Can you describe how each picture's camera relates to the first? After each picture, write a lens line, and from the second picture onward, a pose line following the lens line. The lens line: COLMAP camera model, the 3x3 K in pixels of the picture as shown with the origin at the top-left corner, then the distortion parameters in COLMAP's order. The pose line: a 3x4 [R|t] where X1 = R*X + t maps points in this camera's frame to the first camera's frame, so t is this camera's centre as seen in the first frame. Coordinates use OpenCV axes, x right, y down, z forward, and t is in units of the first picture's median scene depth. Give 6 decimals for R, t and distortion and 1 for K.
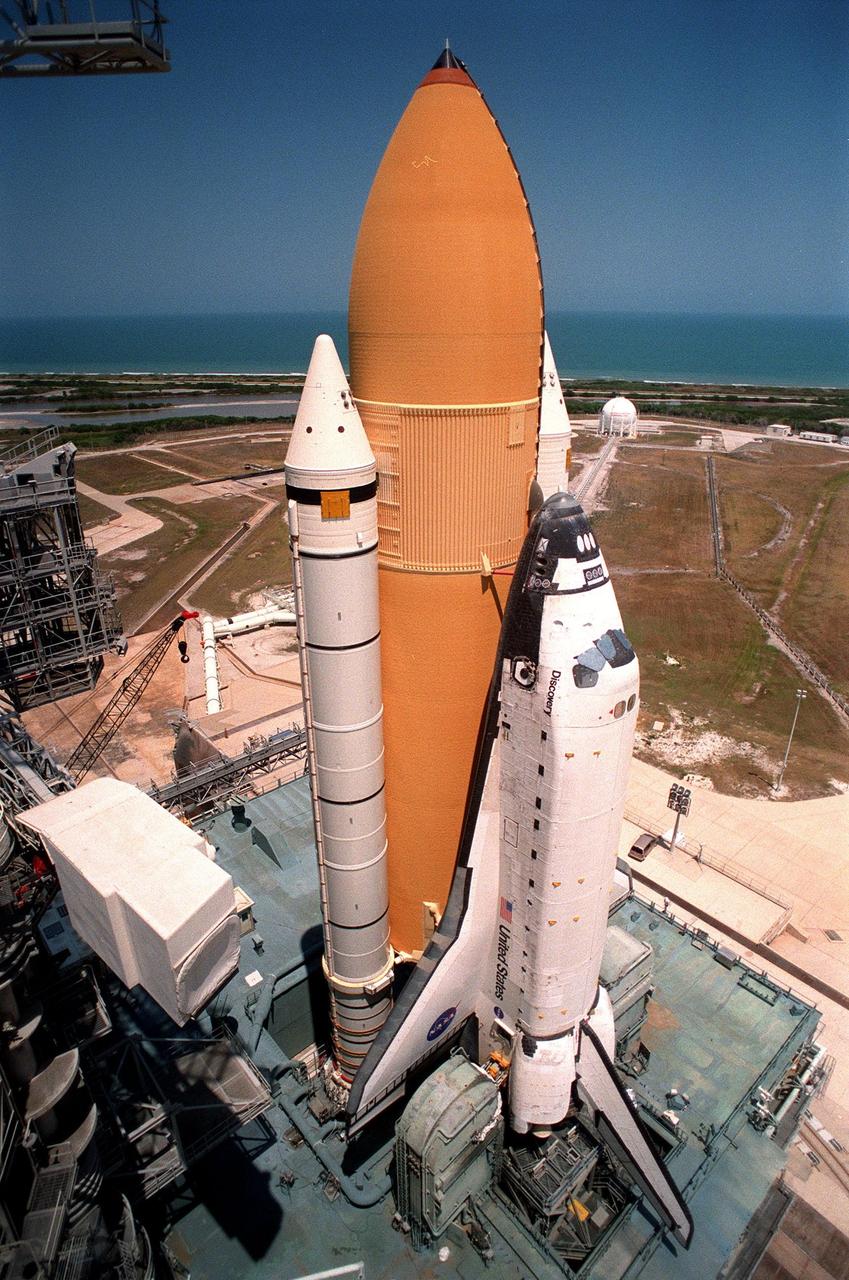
lens RADIAL K [[741.9, 0, 427.1], [0, 741.9, 720.6], [0, 0, 1]] dist [-0.003449, 0.048922]
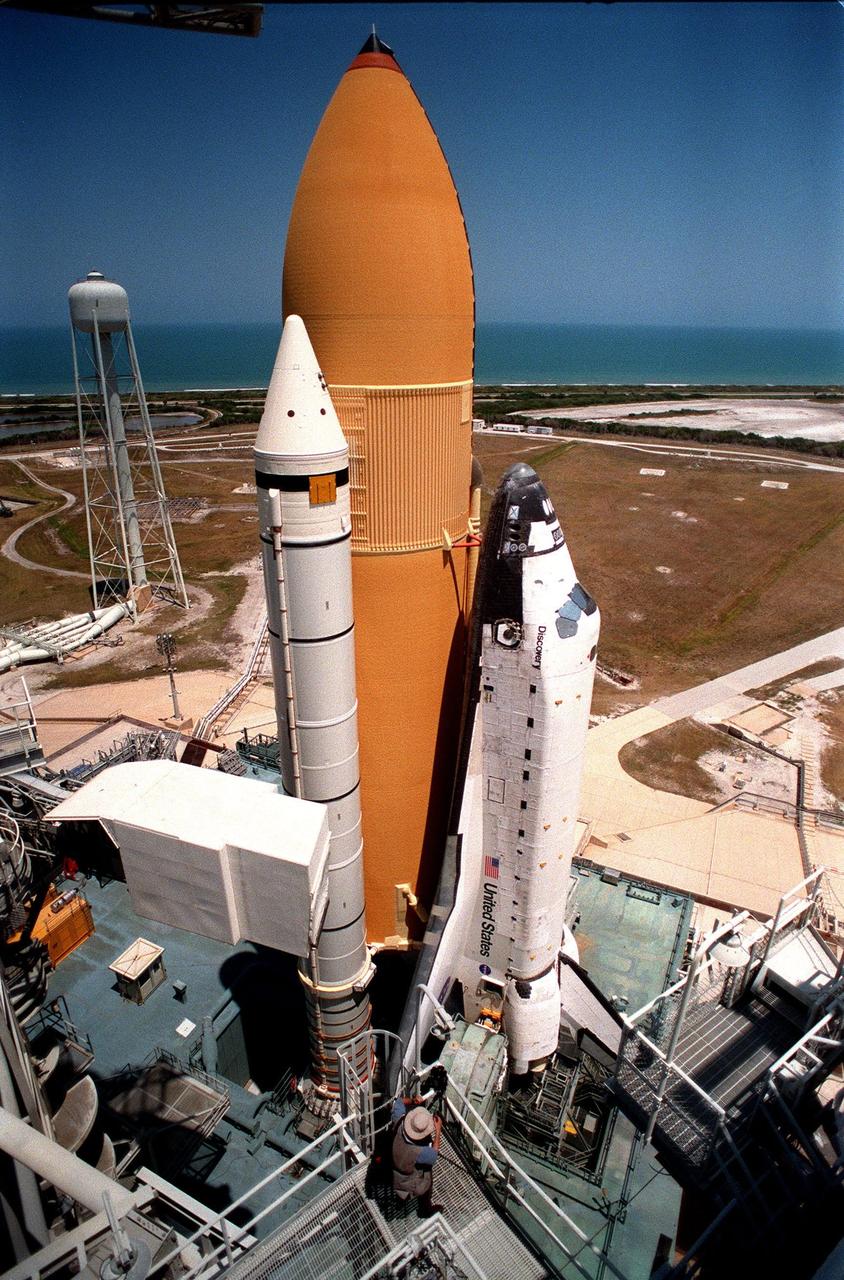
lens RADIAL K [[741.9, 0, 424.6], [0, 741.9, 720.6], [0, 0, 1]] dist [-0.003449, 0.048922]
pose [[0.923833, -0.183442, 0.335979, -0.359929], [0.185605, 0.982281, 0.025964, 0.007811], [-0.334789, 0.038373, 0.941511, 0.040539]]
